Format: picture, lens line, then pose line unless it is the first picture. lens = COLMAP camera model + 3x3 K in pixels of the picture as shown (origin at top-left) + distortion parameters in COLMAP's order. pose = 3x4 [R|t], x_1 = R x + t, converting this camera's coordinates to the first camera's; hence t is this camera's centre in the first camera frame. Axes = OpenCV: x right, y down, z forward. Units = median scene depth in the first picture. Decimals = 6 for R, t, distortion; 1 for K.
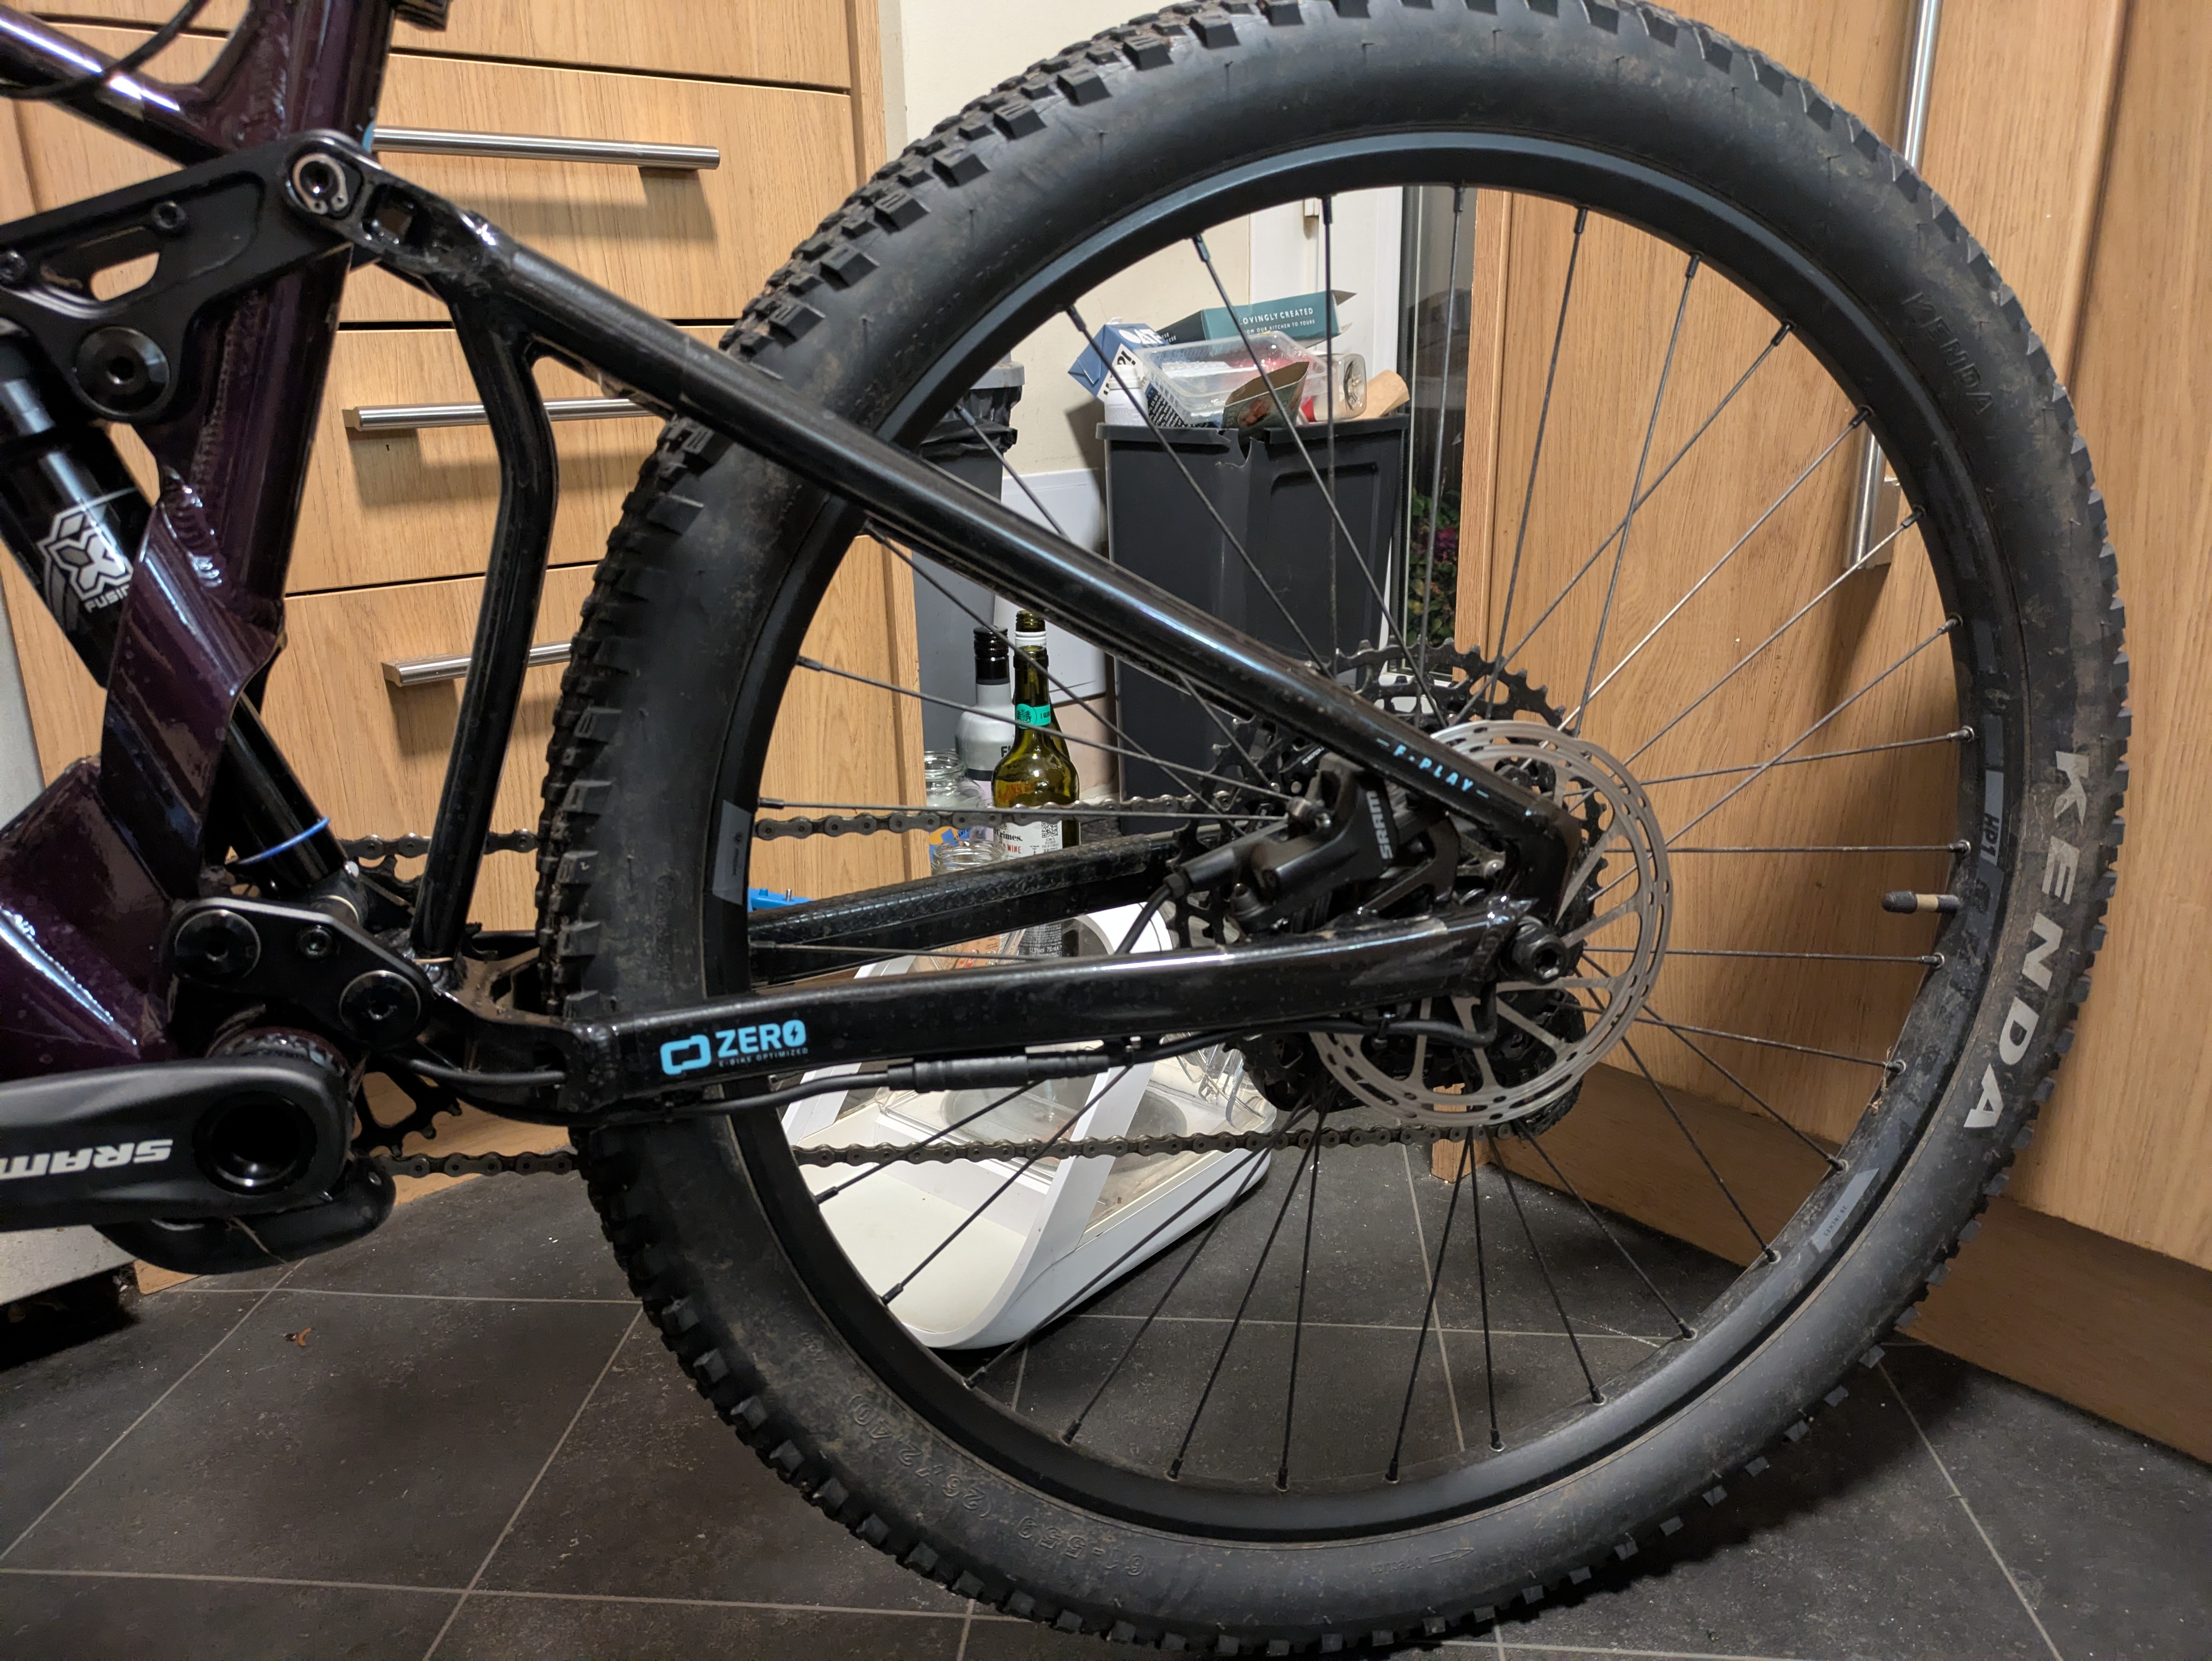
lens RADIAL K [[1631.7, 0, 1124.0], [0, 1631.7, 833.9], [0, 0, 1]] dist [0.043684, -0.032652]
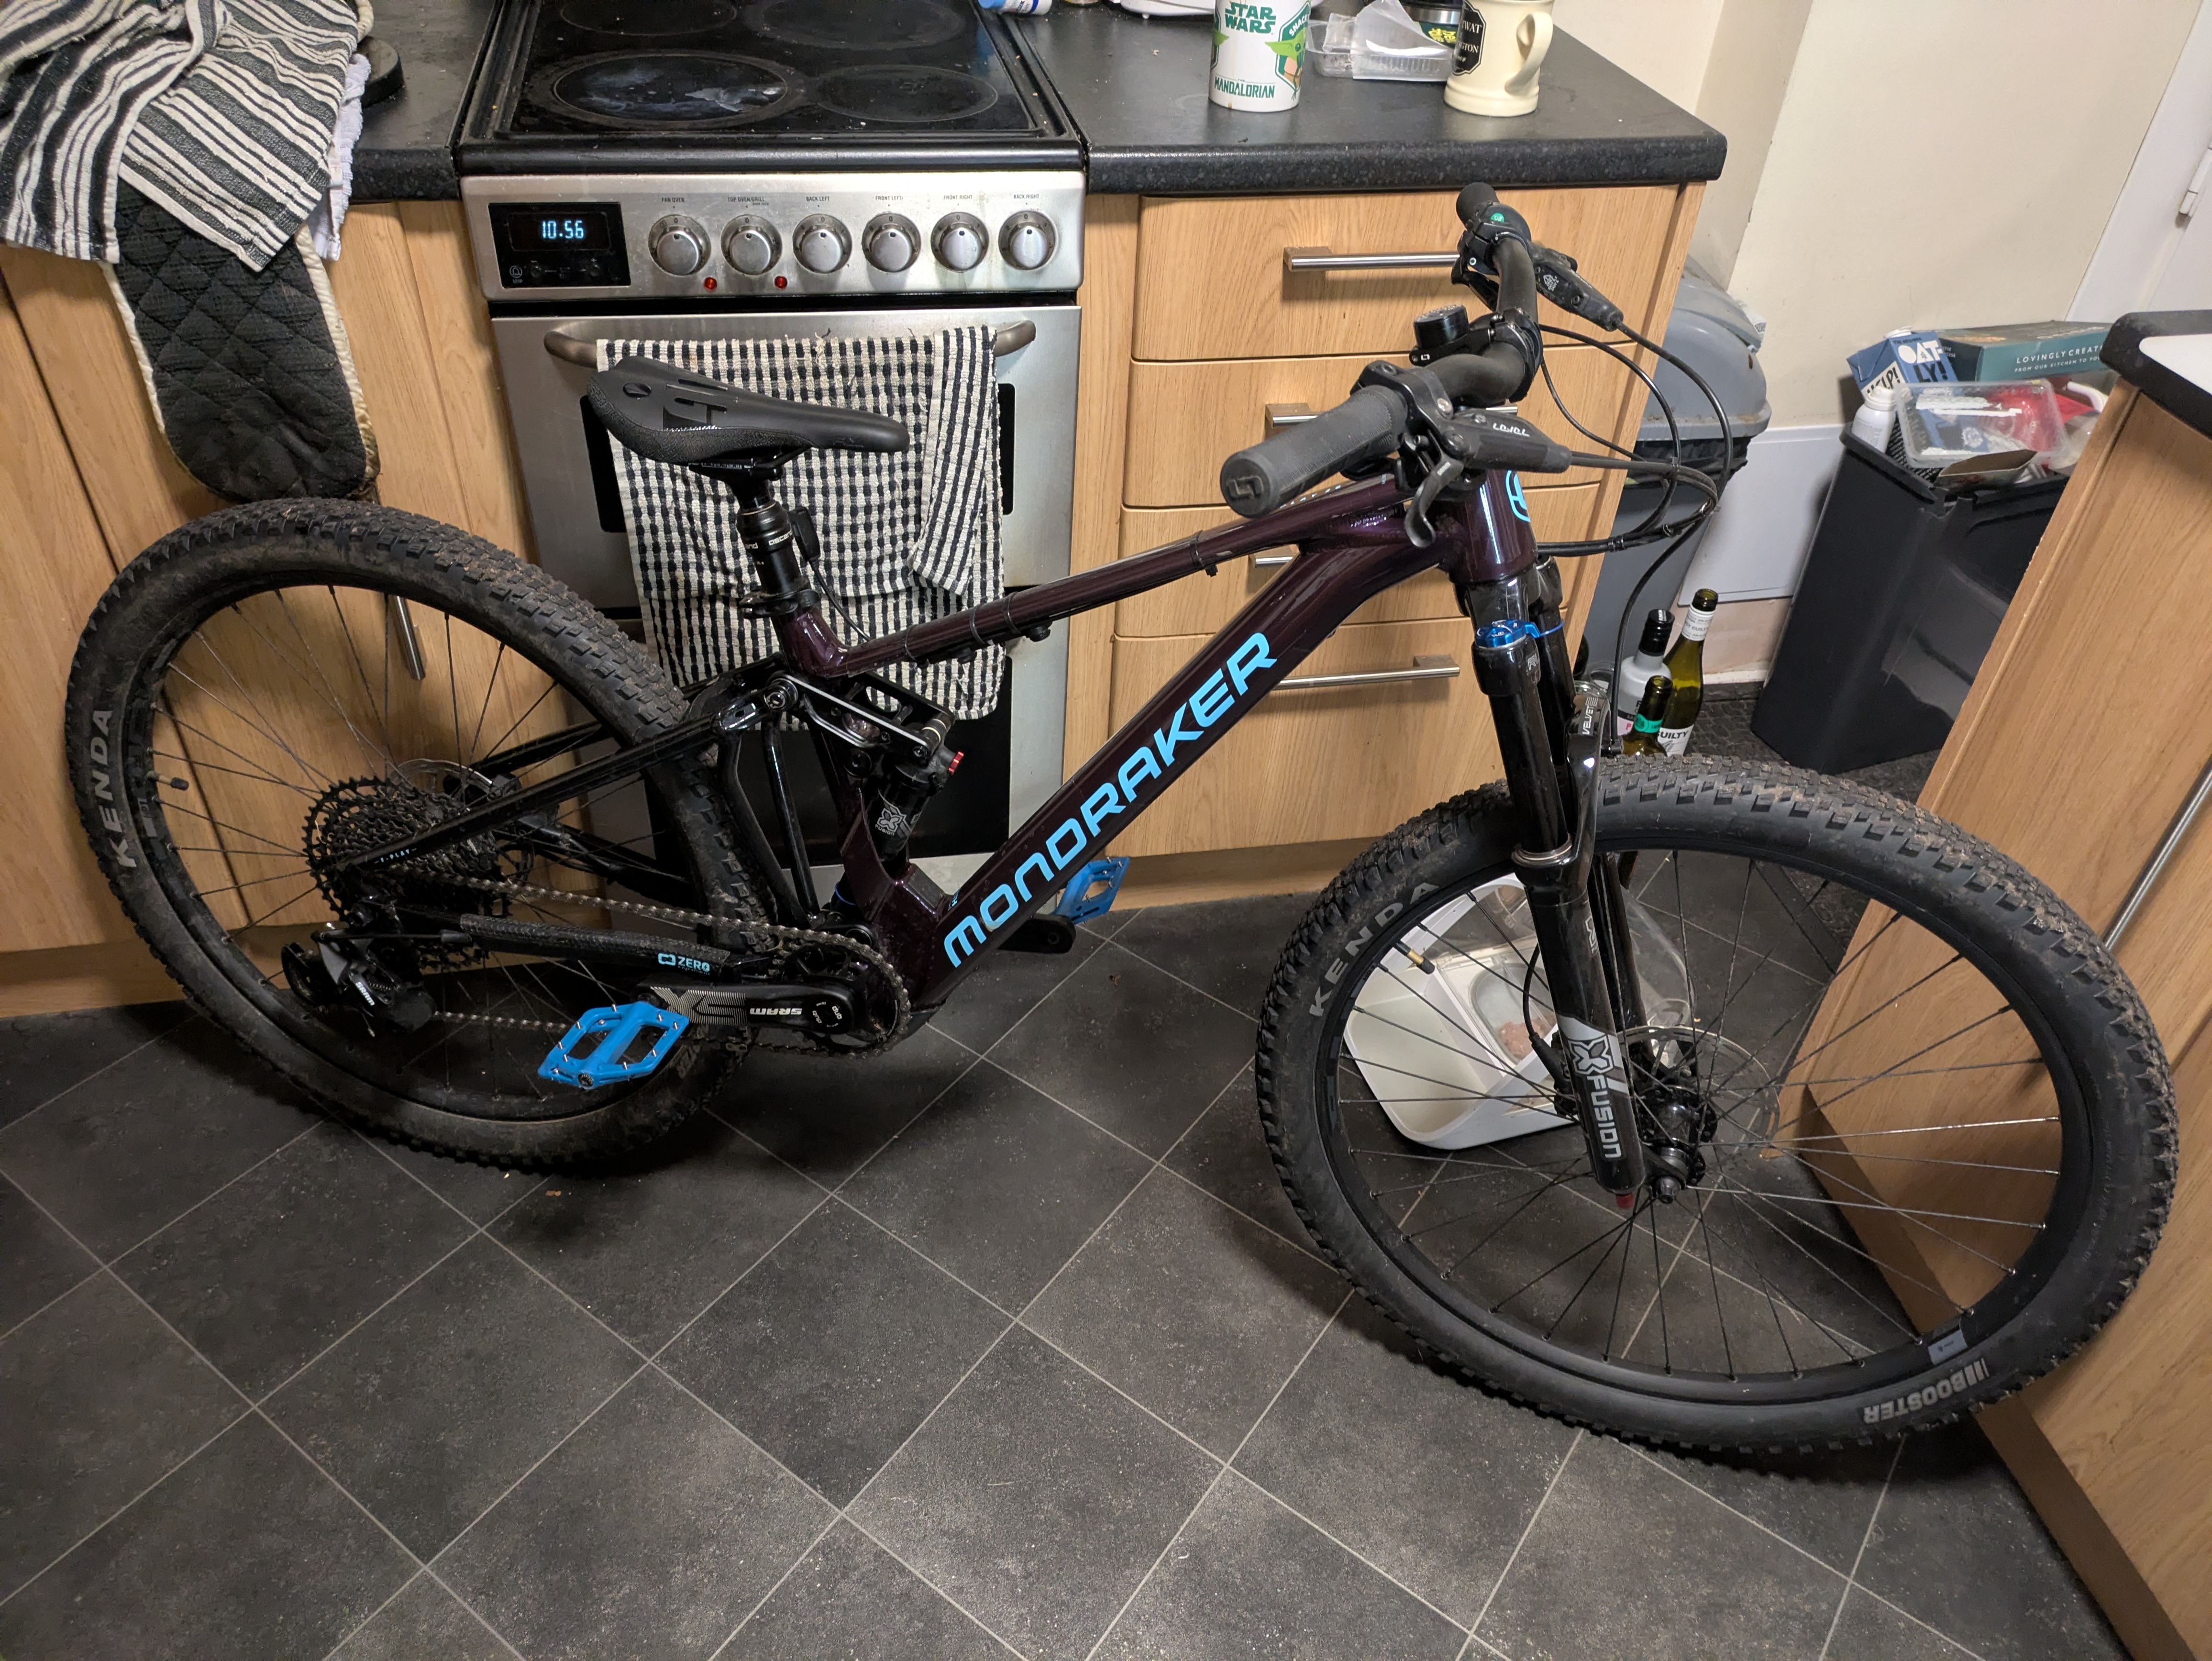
lens RADIAL K [[1631.7, 0, 1110.2], [0, 1631.7, 840.4], [0, 0, 1]] dist [0.043684, -0.032652]
pose [[0.848353, 0.381934, -0.366637, 0.211512], [-0.211856, 0.879550, 0.426038, -0.953874], [0.485195, -0.283757, 0.827084, -0.825666]]
